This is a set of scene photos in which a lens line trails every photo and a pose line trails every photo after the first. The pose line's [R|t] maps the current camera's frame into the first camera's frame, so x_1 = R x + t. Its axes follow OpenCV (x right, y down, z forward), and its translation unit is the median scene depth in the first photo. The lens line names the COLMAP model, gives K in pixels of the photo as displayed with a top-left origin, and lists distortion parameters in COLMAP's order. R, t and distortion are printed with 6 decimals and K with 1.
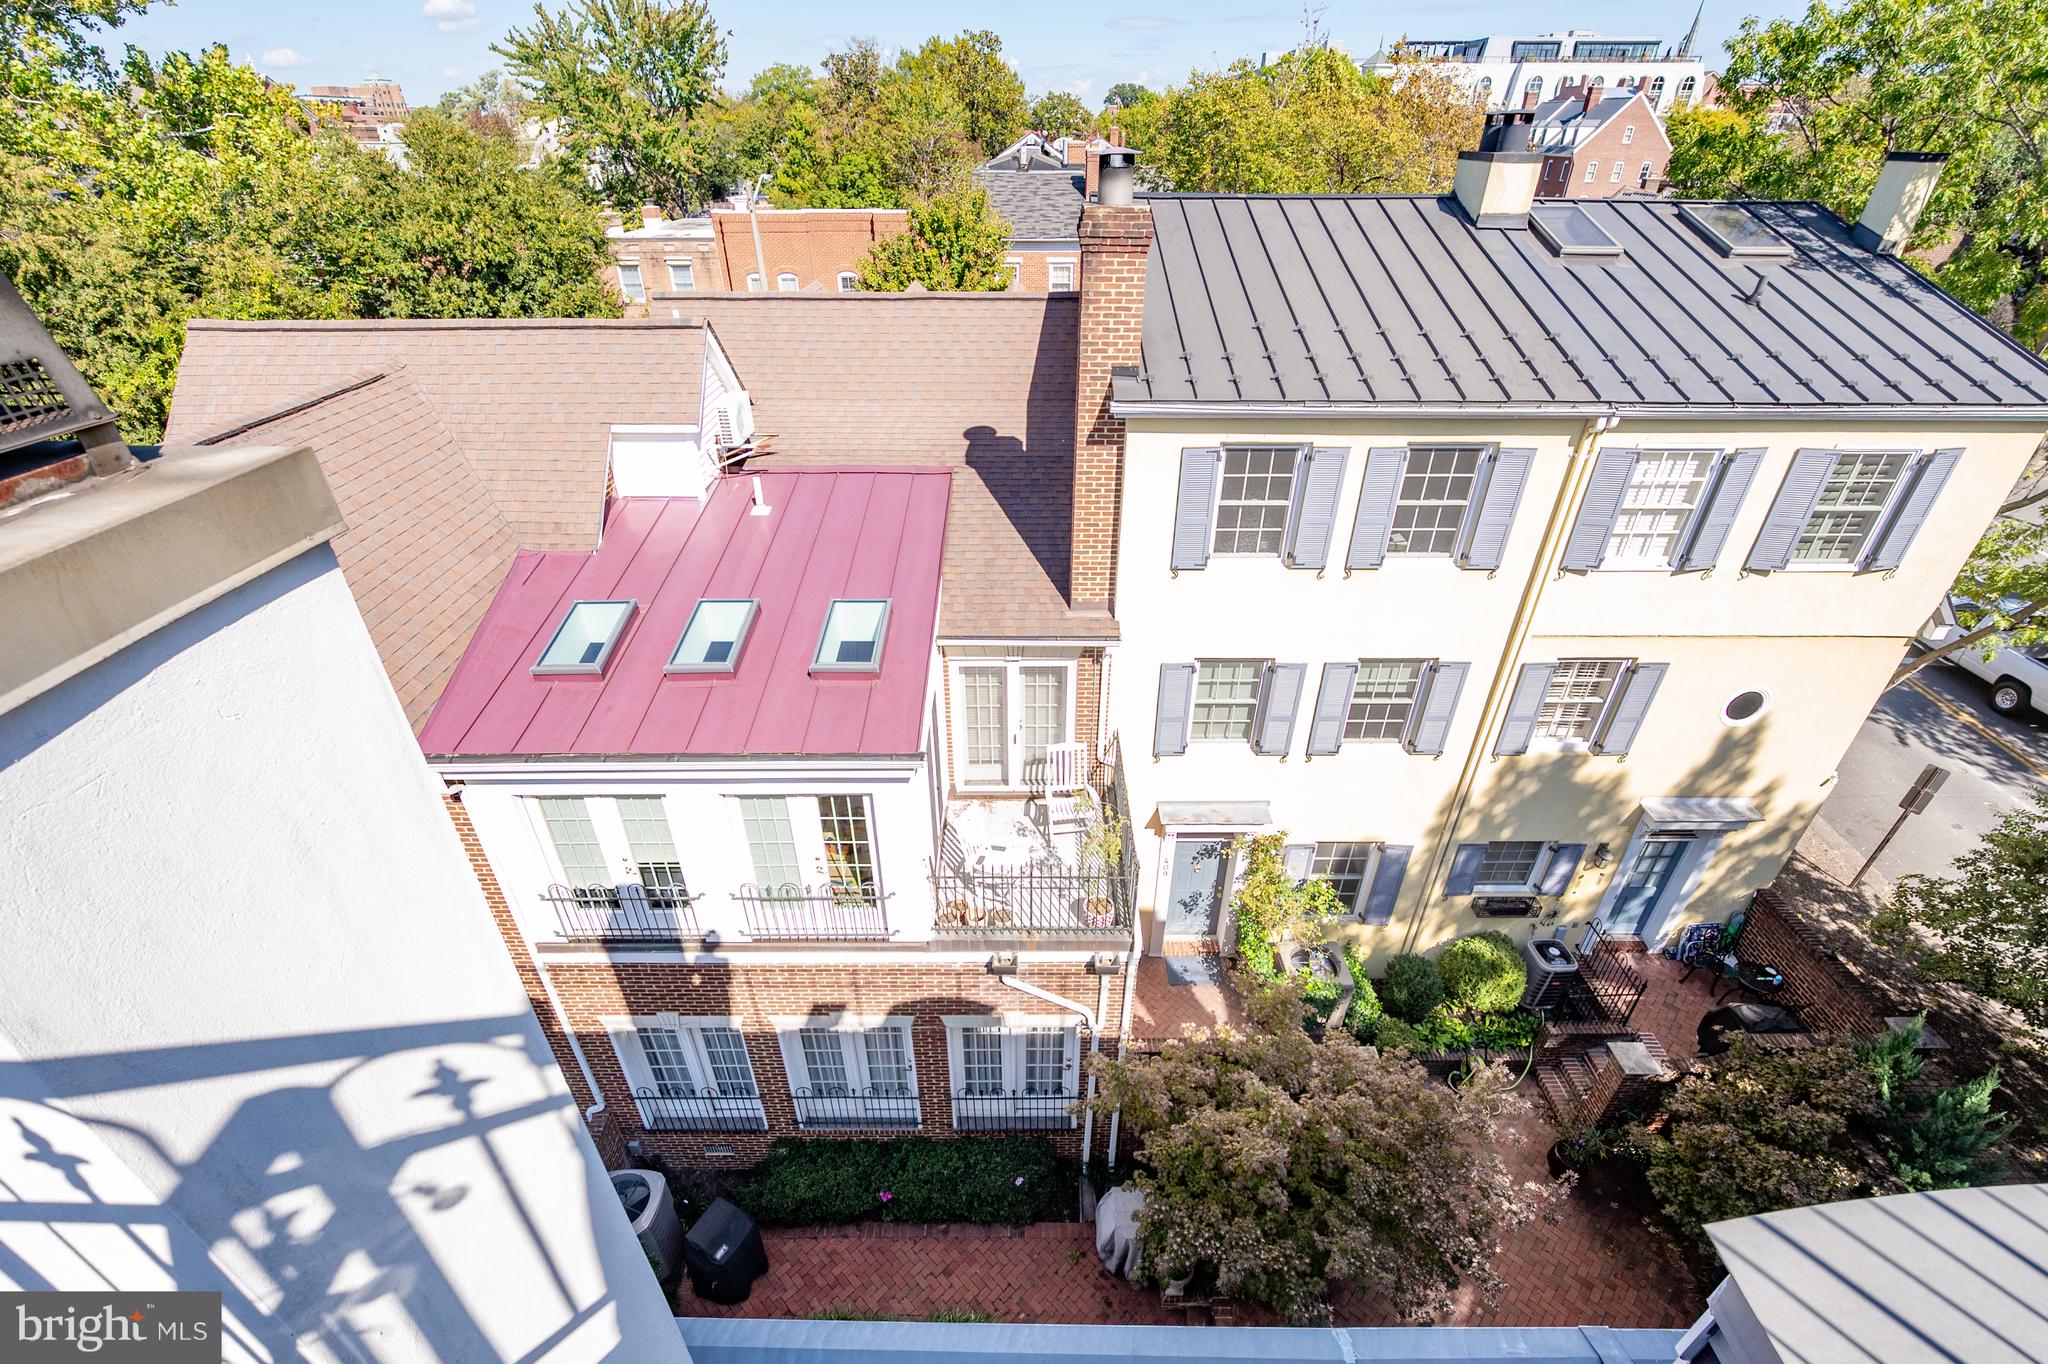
lens RADIAL K [[888.1, 0, 1022.8], [0, 888.1, 742.4], [0, 0, 1]] dist [-0.008618, 0.001250]
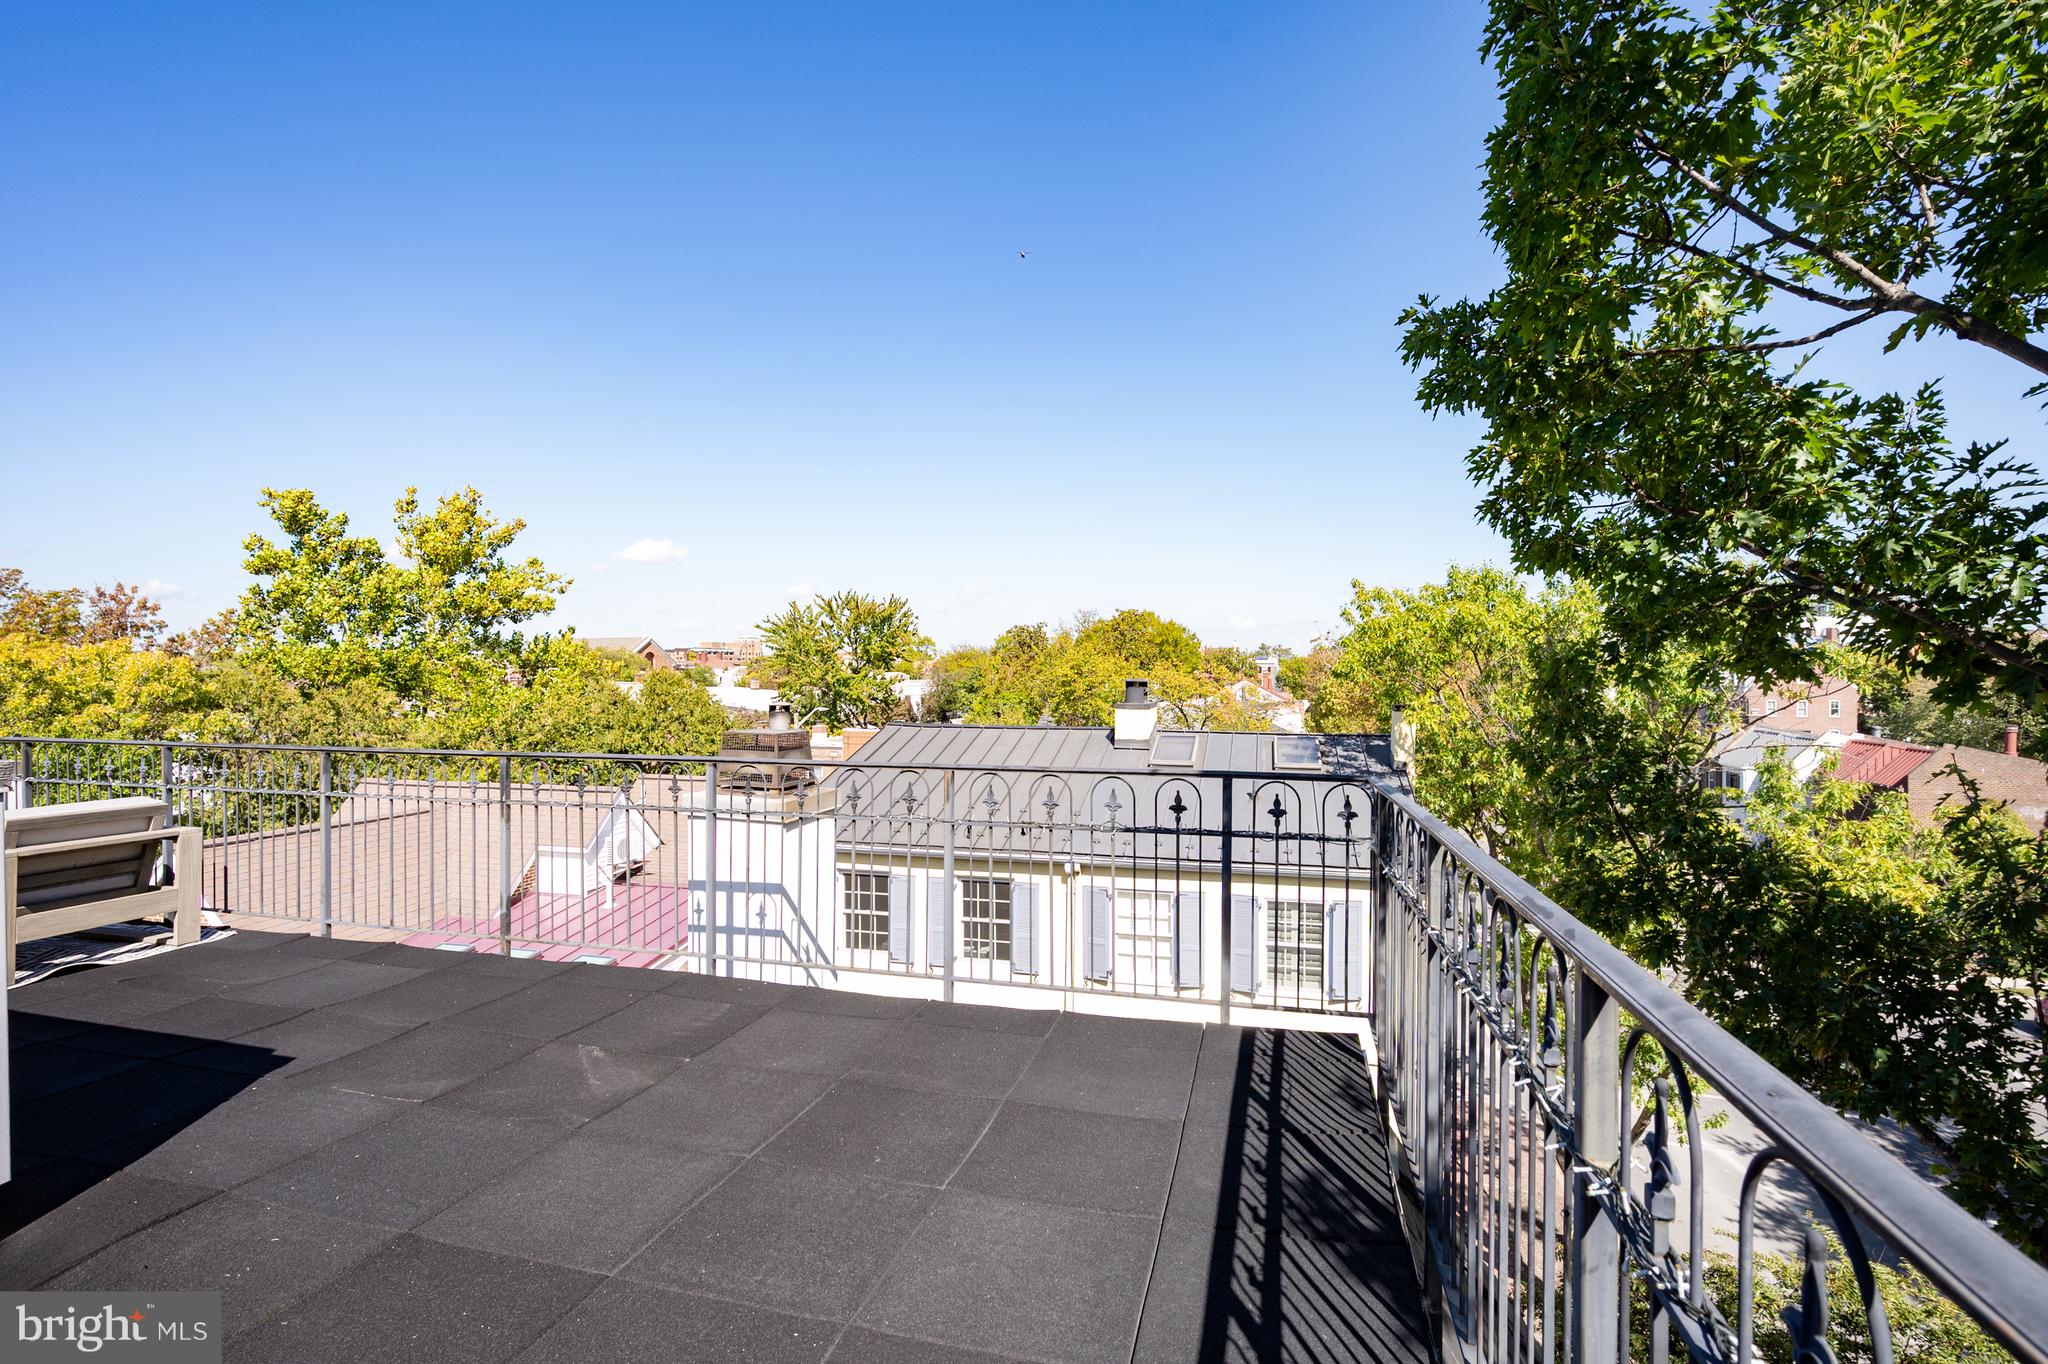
lens RADIAL K [[997.3, 0, 1020.0], [0, 997.3, 692.5], [0, 0, 1]] dist [-0.001888, 0.000051]
pose [[0.958622, 0.003092, -0.284666, 0.288797], [-0.158678, 0.836008, -0.525273, 0.072166], [0.236358, 0.548708, 0.801906, -0.127527]]
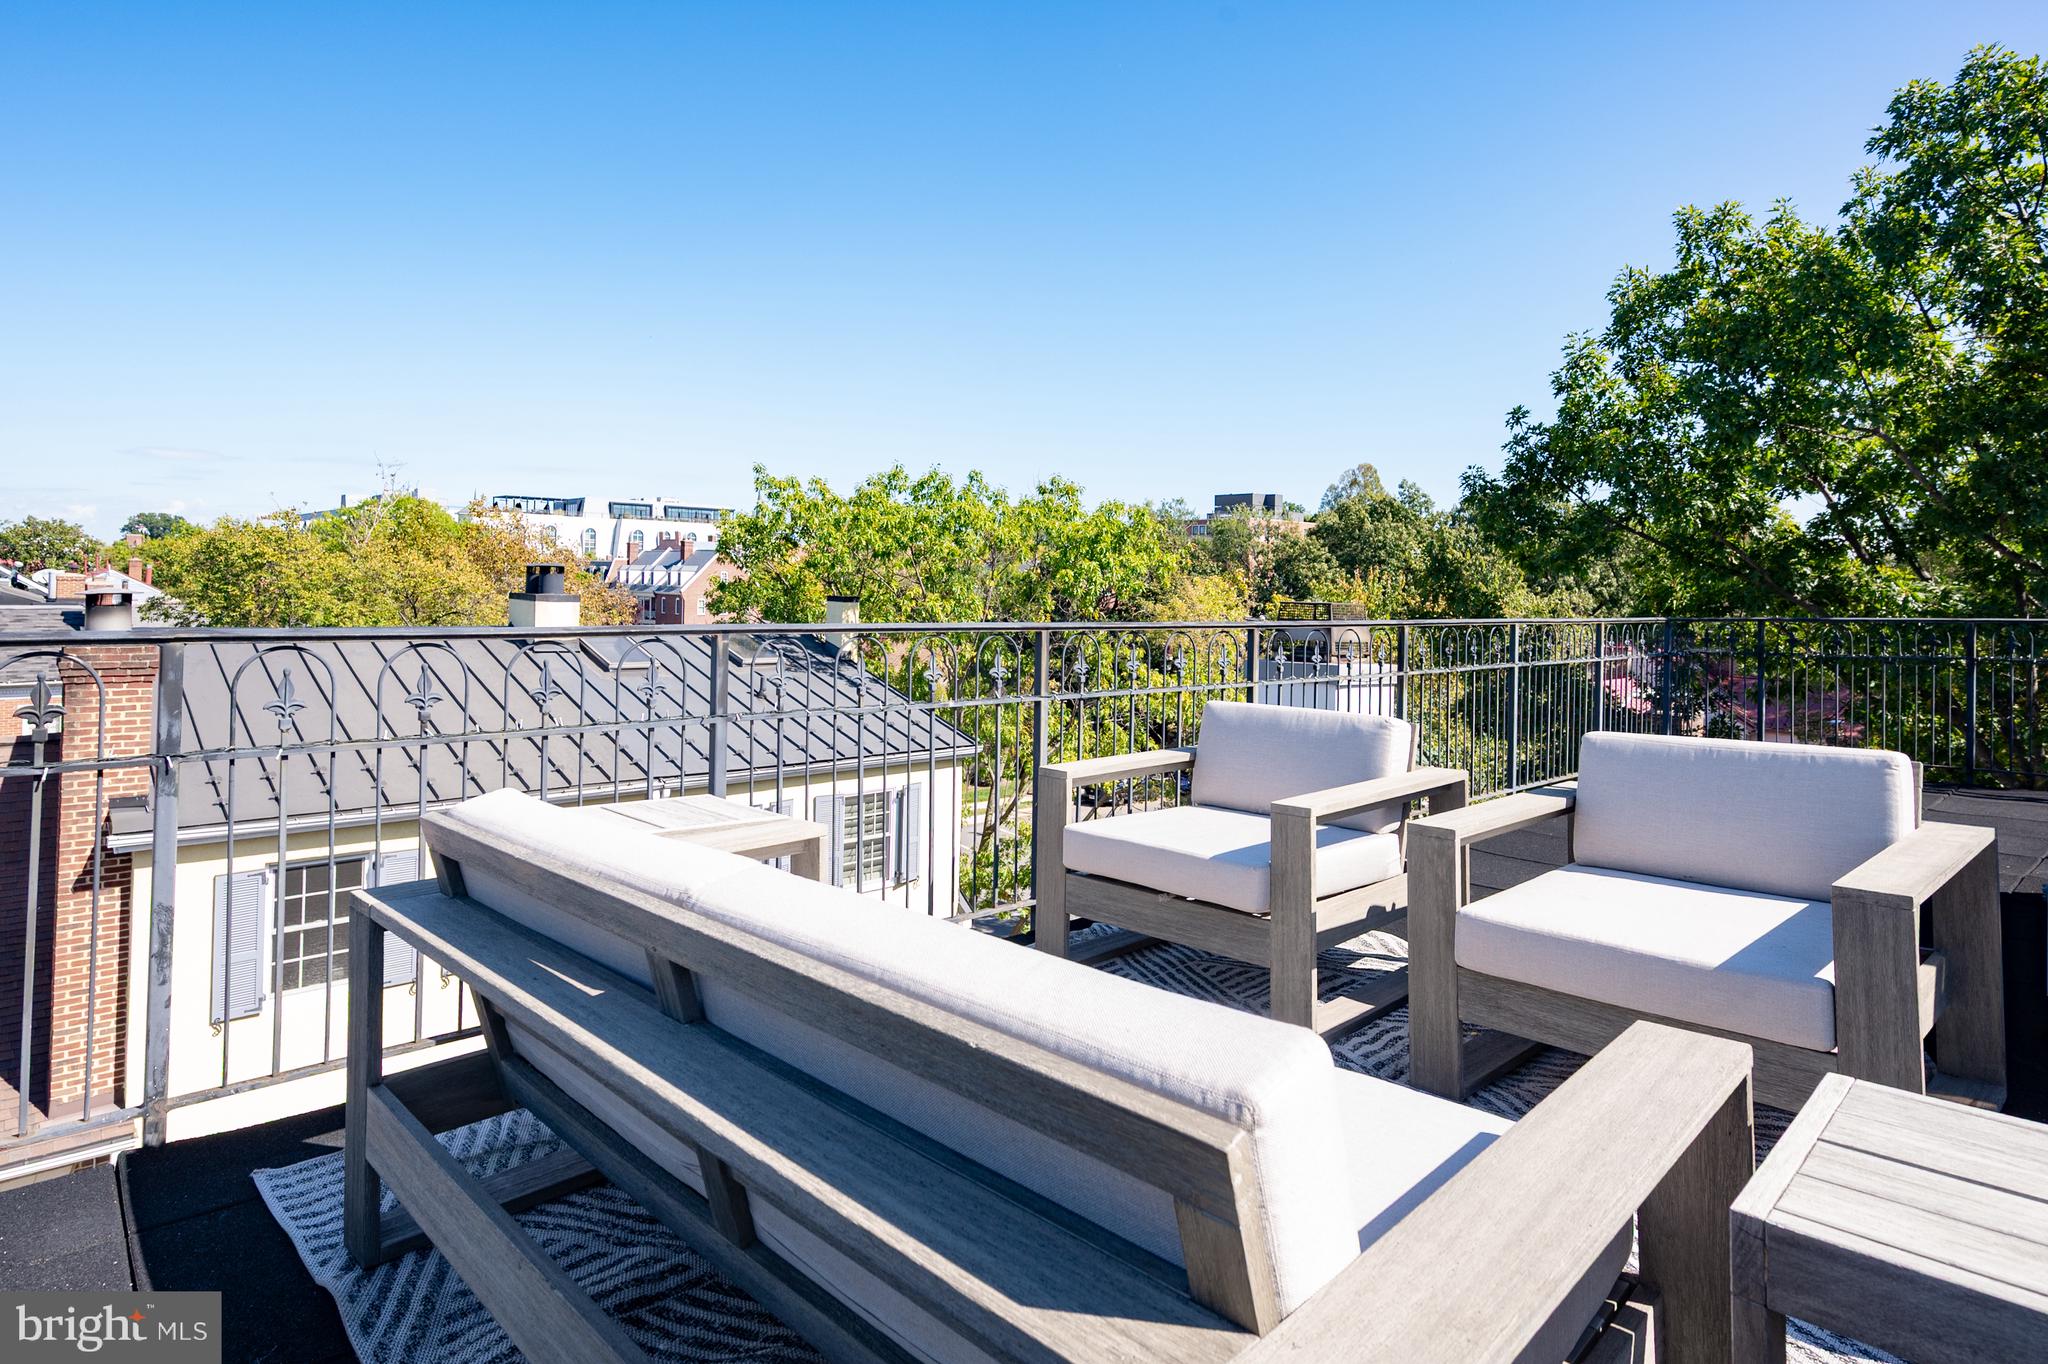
lens RADIAL K [[1131.1, 0, 1004.4], [0, 1131.1, 568.6], [0, 0, 1]] dist [-0.000996, -0.000652]
pose [[0.740557, 0.026127, 0.671485, 0.000162], [0.361339, 0.827010, -0.430685, 0.053444], [-0.566577, 0.561580, 0.603007, -0.084860]]
